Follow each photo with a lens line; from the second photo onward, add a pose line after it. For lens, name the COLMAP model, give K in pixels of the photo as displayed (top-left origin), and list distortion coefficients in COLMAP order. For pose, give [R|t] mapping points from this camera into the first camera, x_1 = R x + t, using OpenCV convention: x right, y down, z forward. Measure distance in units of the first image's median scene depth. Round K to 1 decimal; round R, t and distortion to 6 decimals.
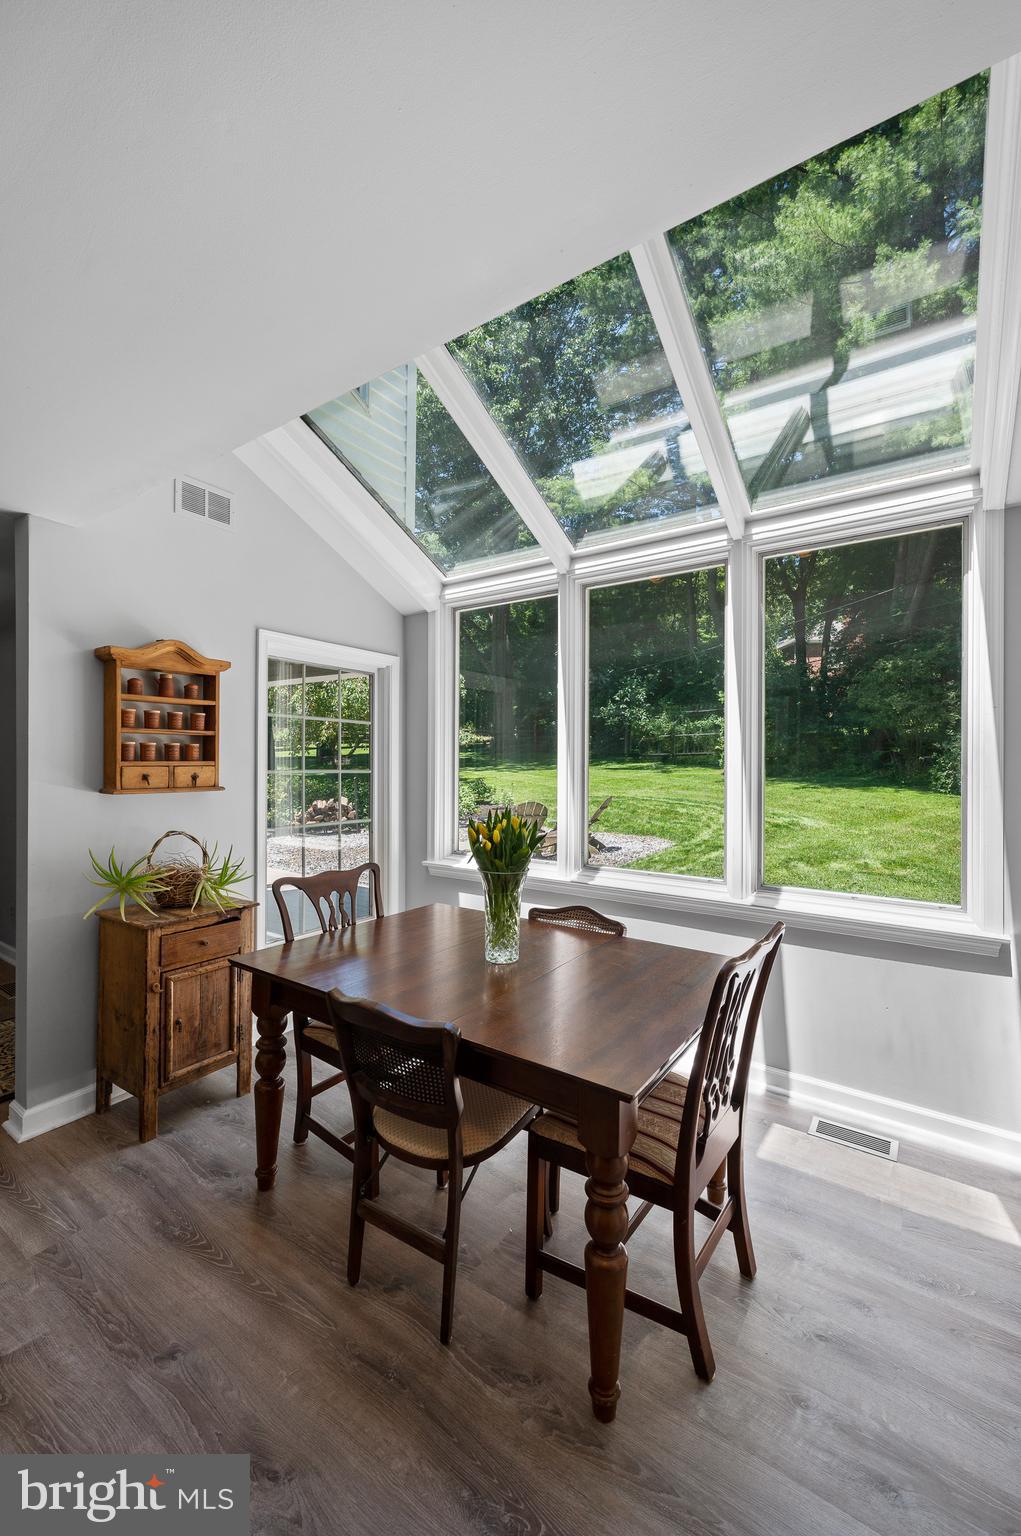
lens RADIAL K [[622.1, 0, 510.5], [0, 622.1, 764.2], [0, 0, 1]] dist [-0.001586, 0.000739]
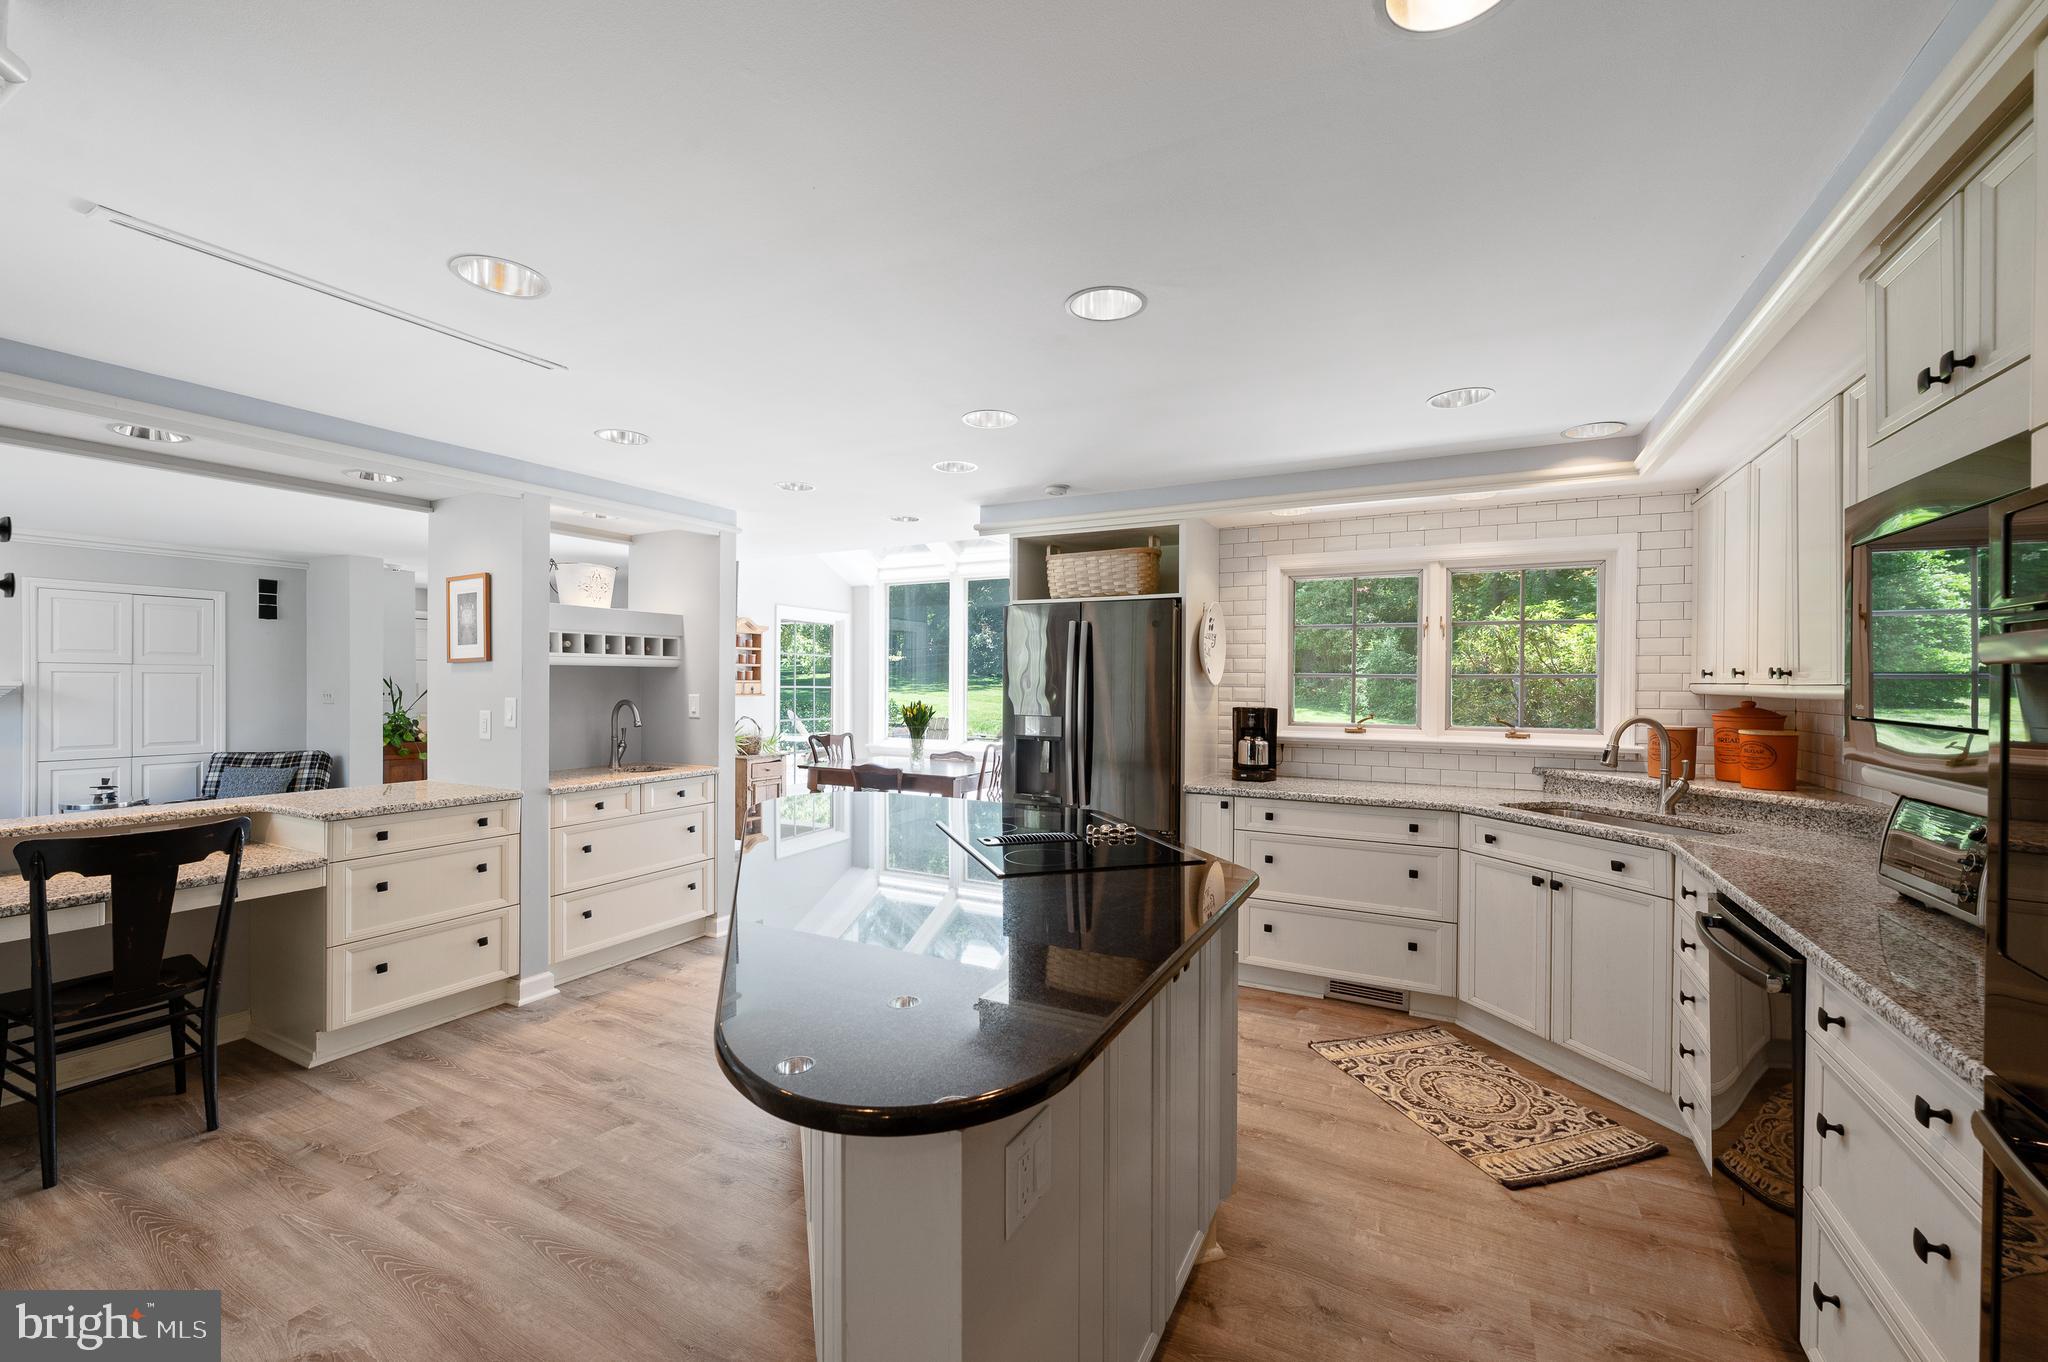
lens RADIAL K [[829.5, 0, 1028.8], [0, 829.5, 685.1], [0, 0, 1]] dist [-0.001586, 0.000739]
pose [[0.992057, -0.000112, 0.125789, 0.006404], [0.000118, 1.000000, -0.000045, 0.007943], [-0.125789, 0.000060, 0.992057, -1.318063]]
